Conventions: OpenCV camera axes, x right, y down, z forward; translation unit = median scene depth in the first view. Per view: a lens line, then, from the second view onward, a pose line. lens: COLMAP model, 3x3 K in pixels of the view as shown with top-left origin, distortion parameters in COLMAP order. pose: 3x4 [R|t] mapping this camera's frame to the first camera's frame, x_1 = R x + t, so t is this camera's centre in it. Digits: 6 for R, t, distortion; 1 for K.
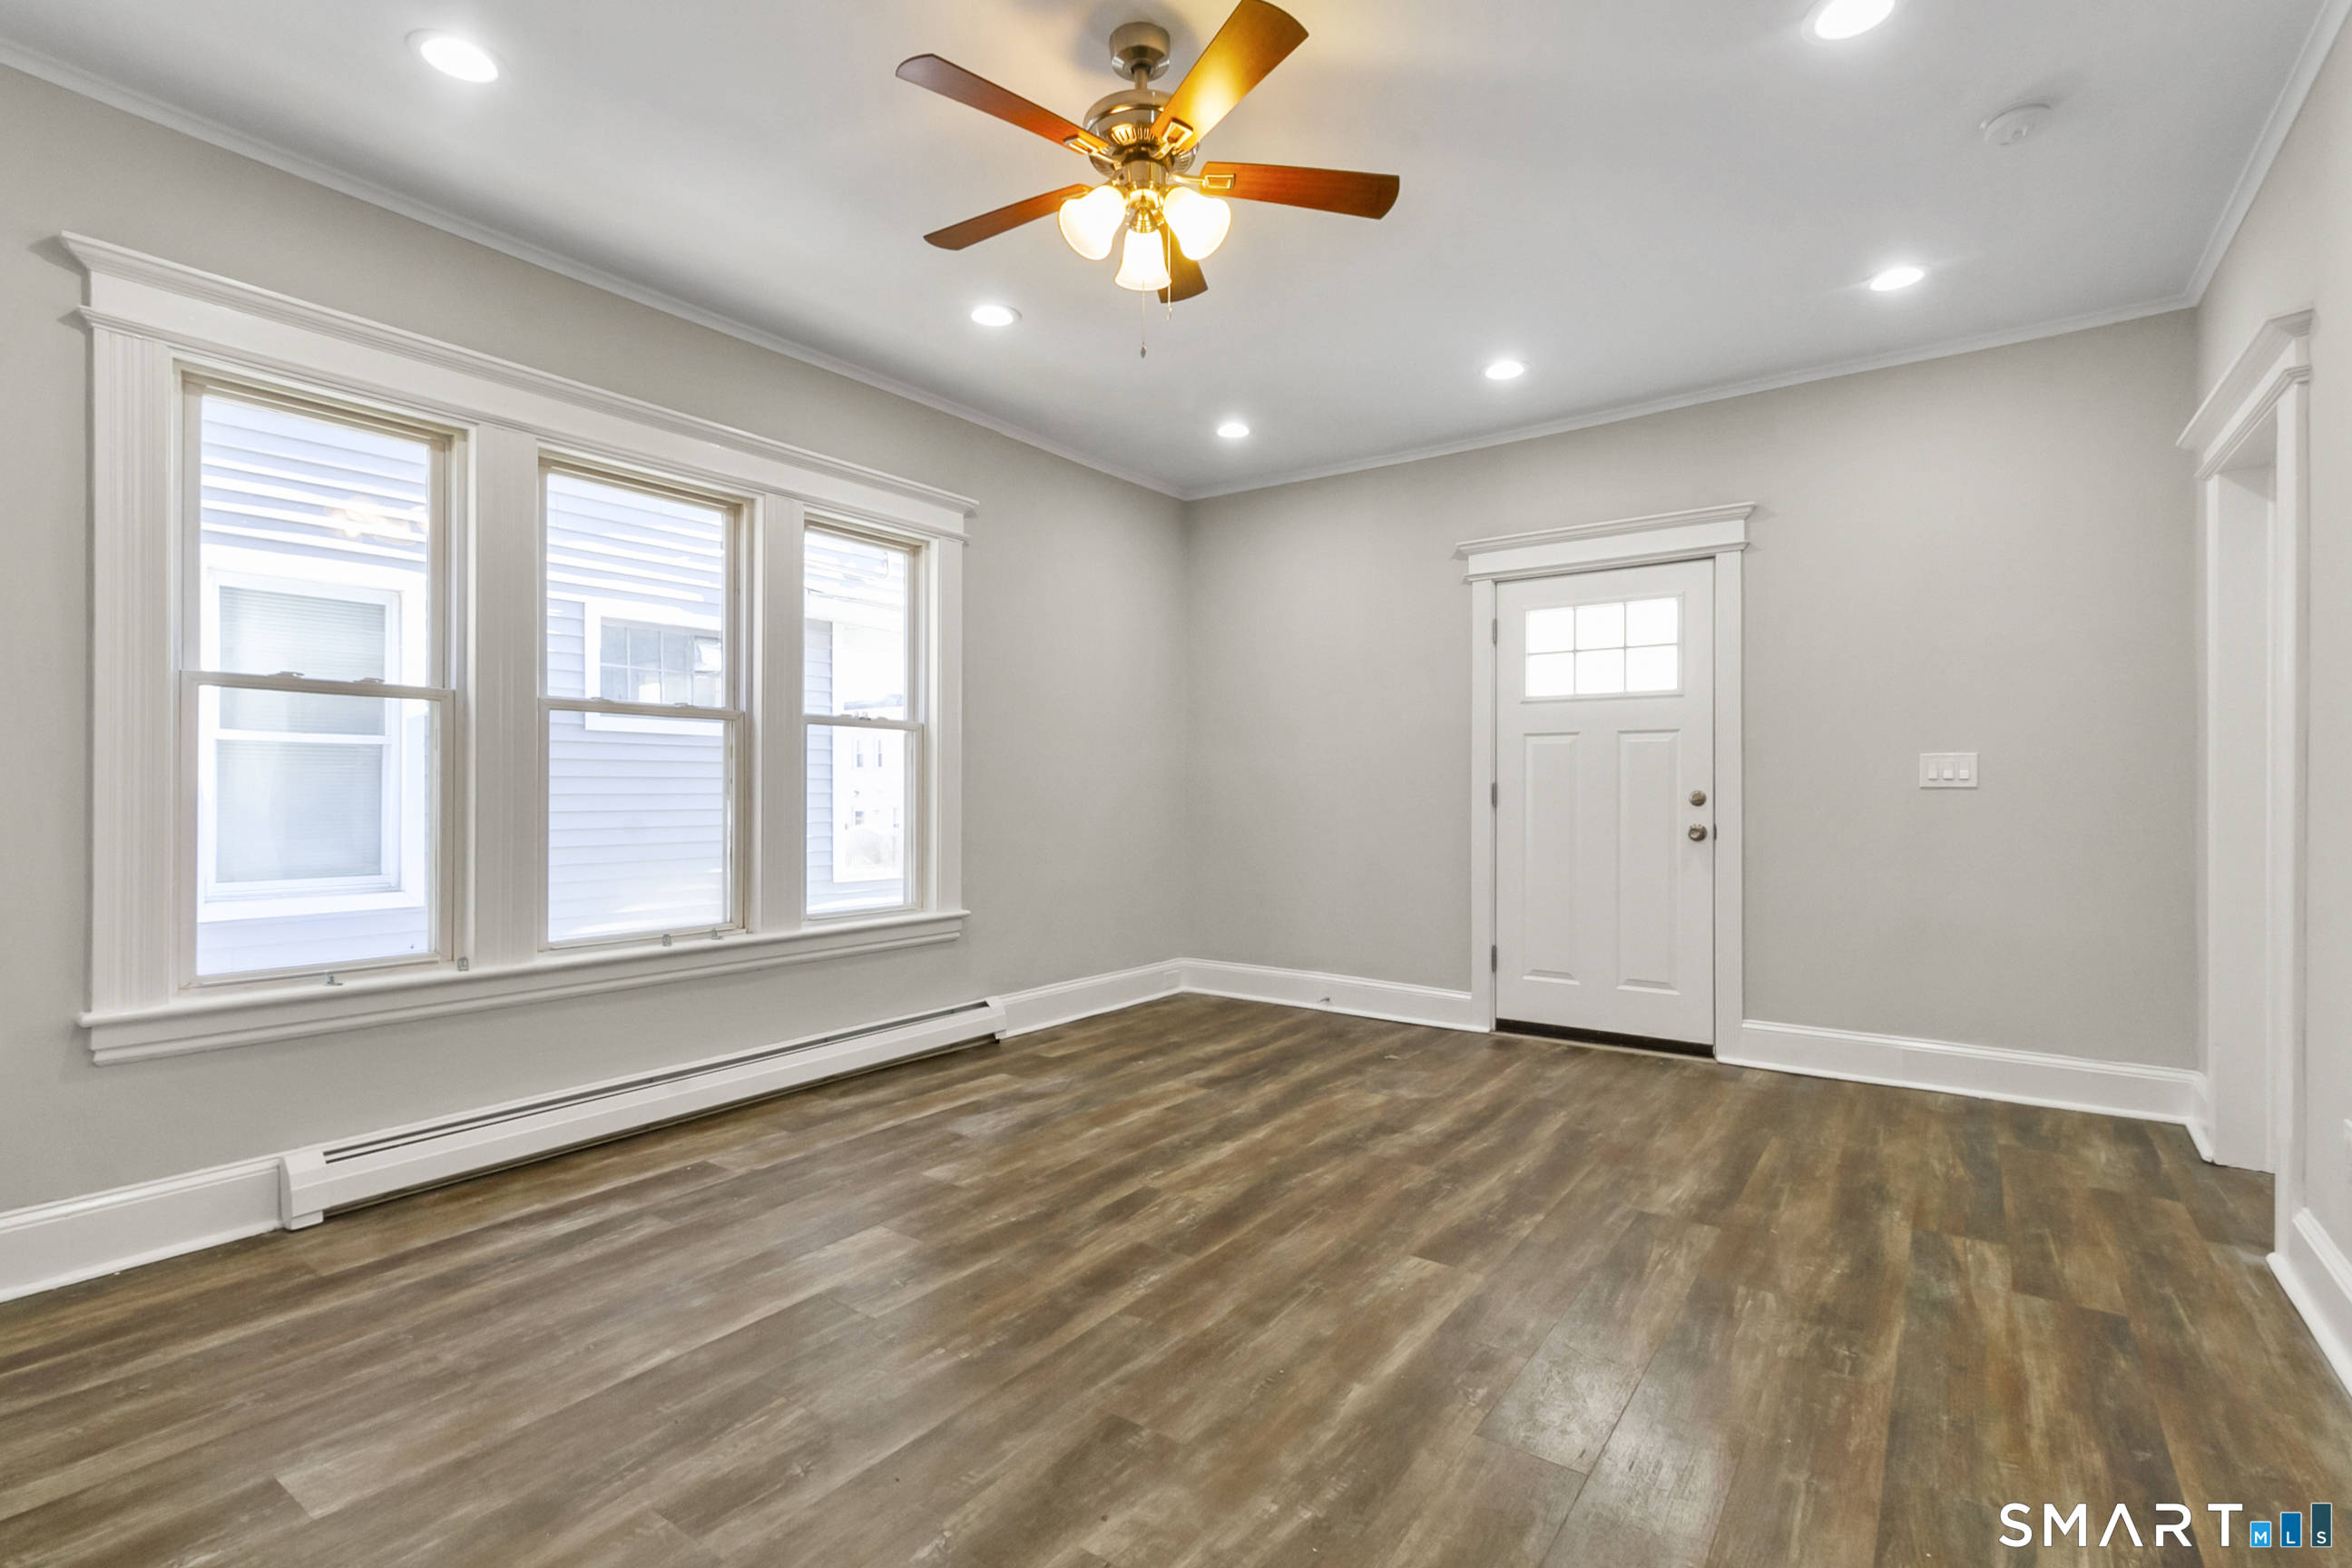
lens RADIAL K [[1102.7, 0, 1171.2], [0, 1102.7, 818.5], [0, 0, 1]] dist [0.007860, 0.000440]
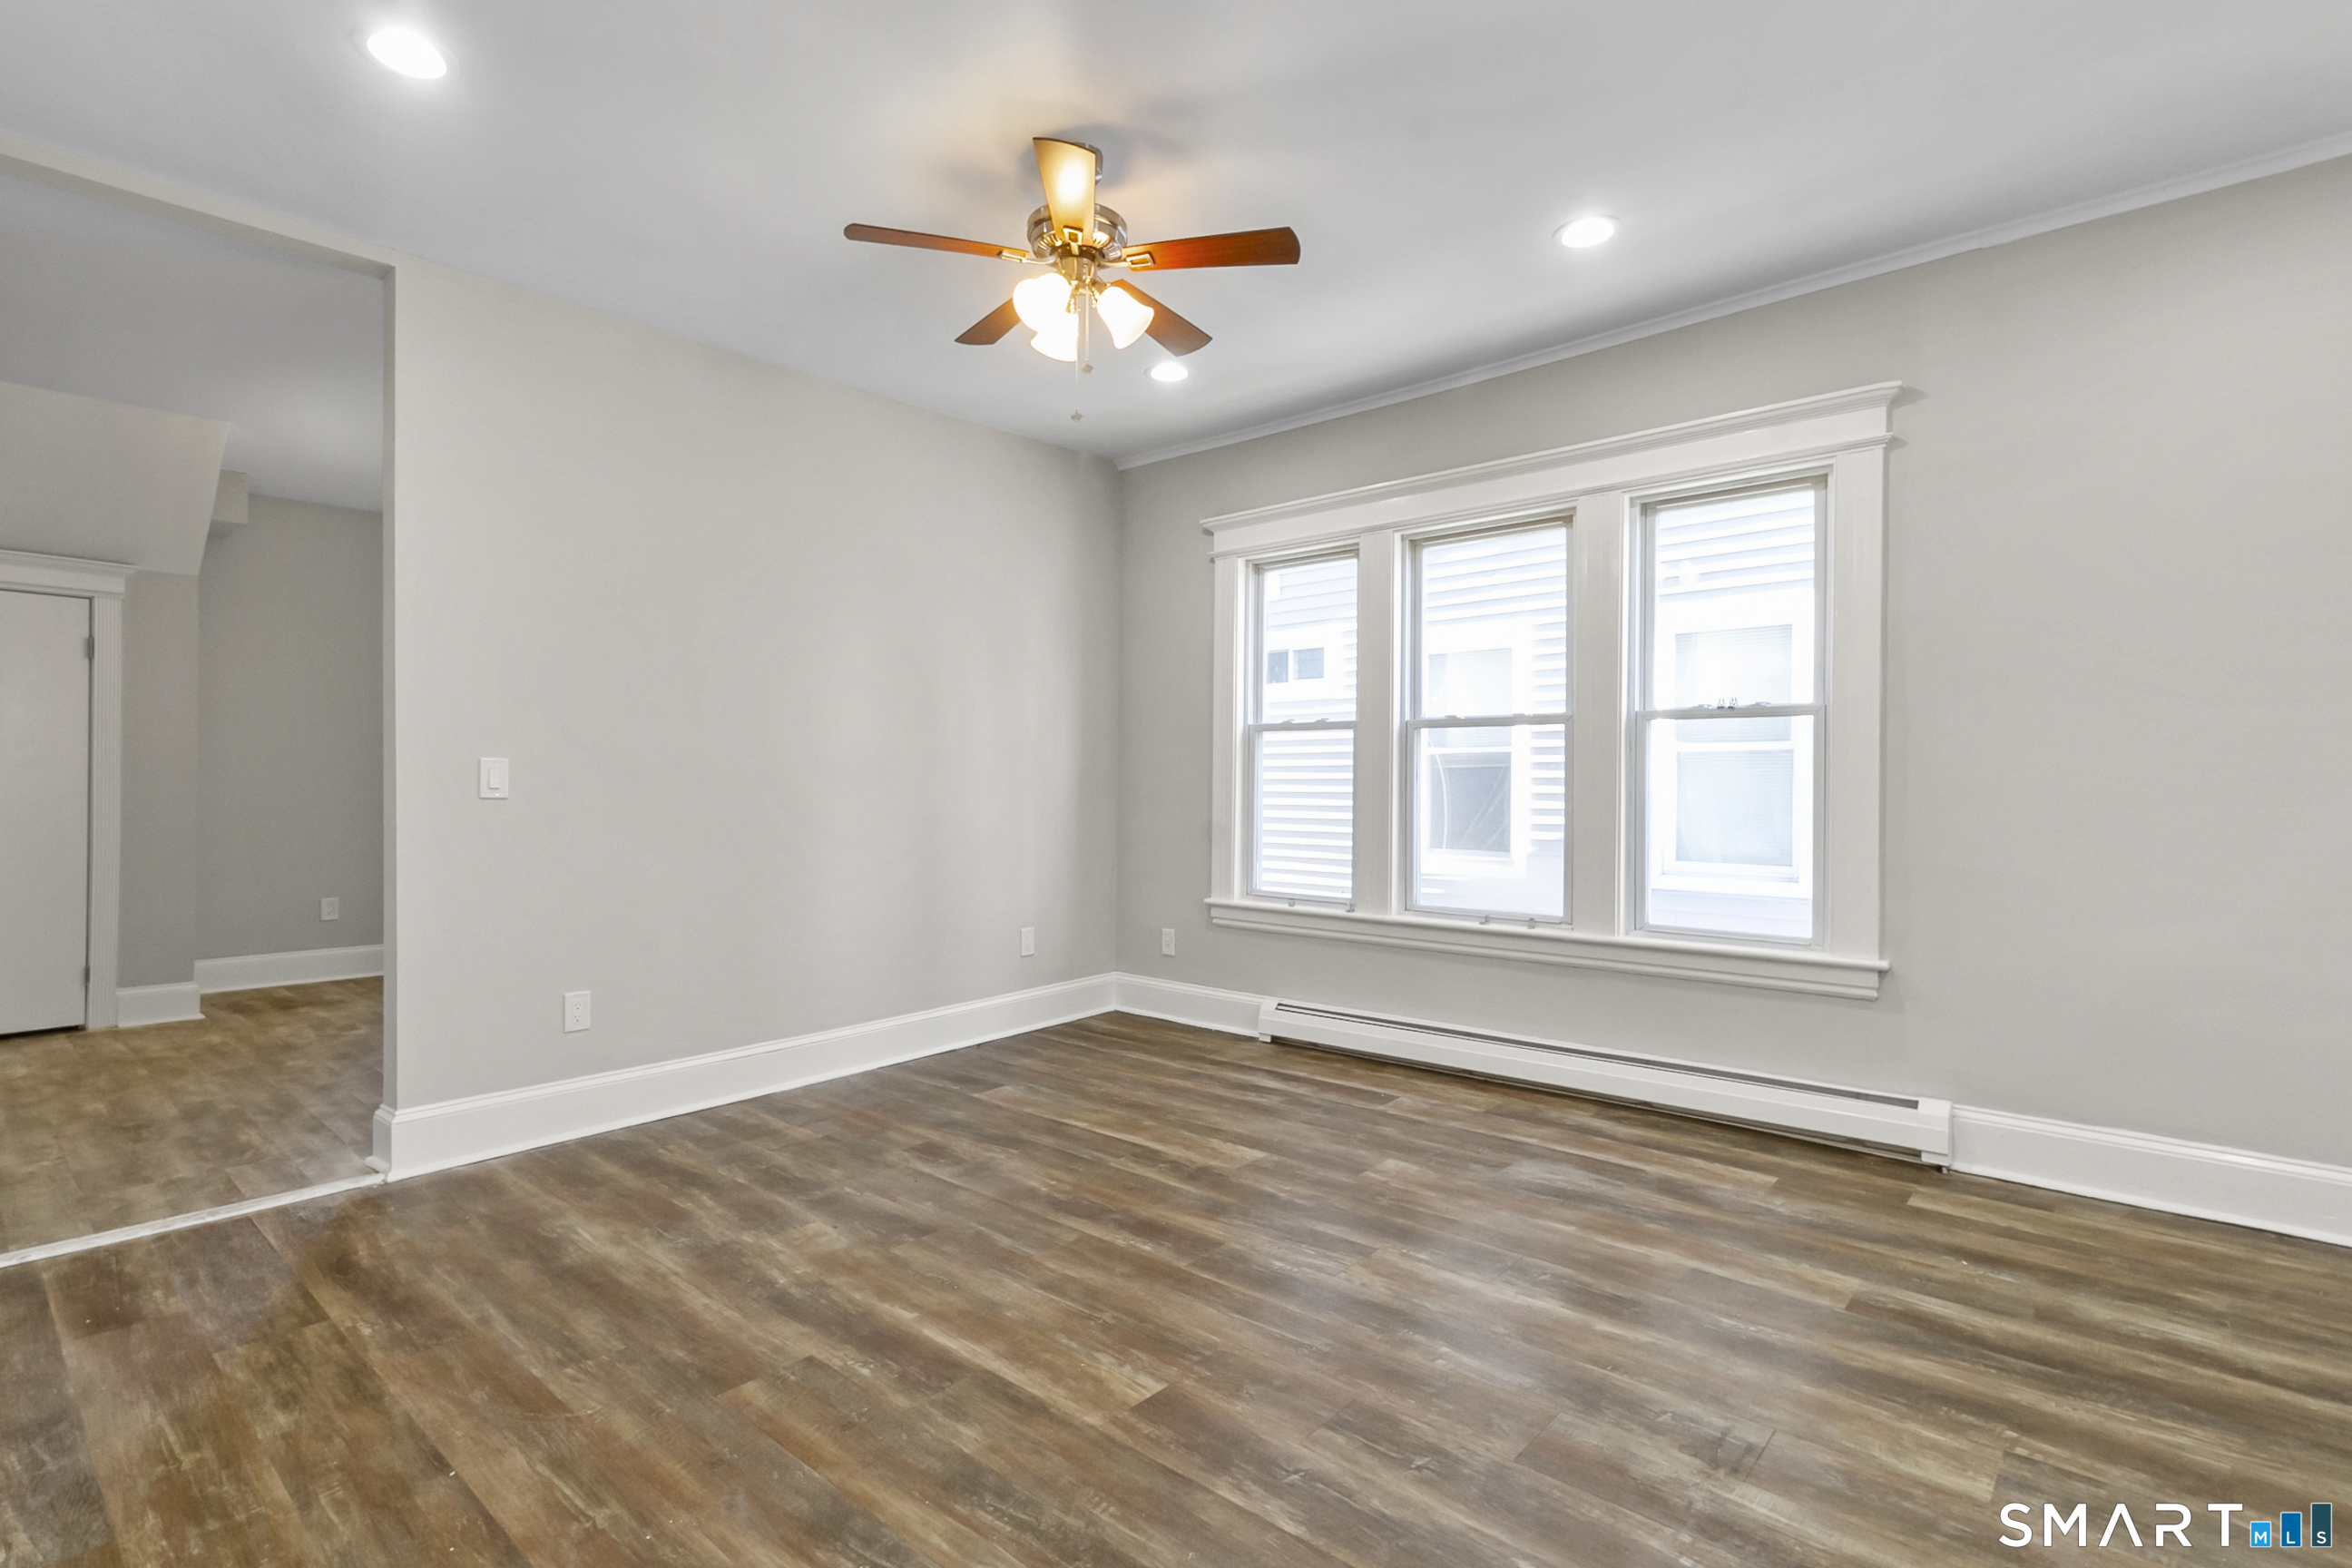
lens RADIAL K [[1102.7, 0, 1171.2], [0, 1102.7, 818.5], [0, 0, 1]] dist [0.007860, 0.000440]
pose [[-0.099743, 0.029919, -0.994563, 0.797344], [-0.028203, 0.999061, 0.032883, -0.027491], [0.994613, 0.031330, -0.098805, 0.860827]]
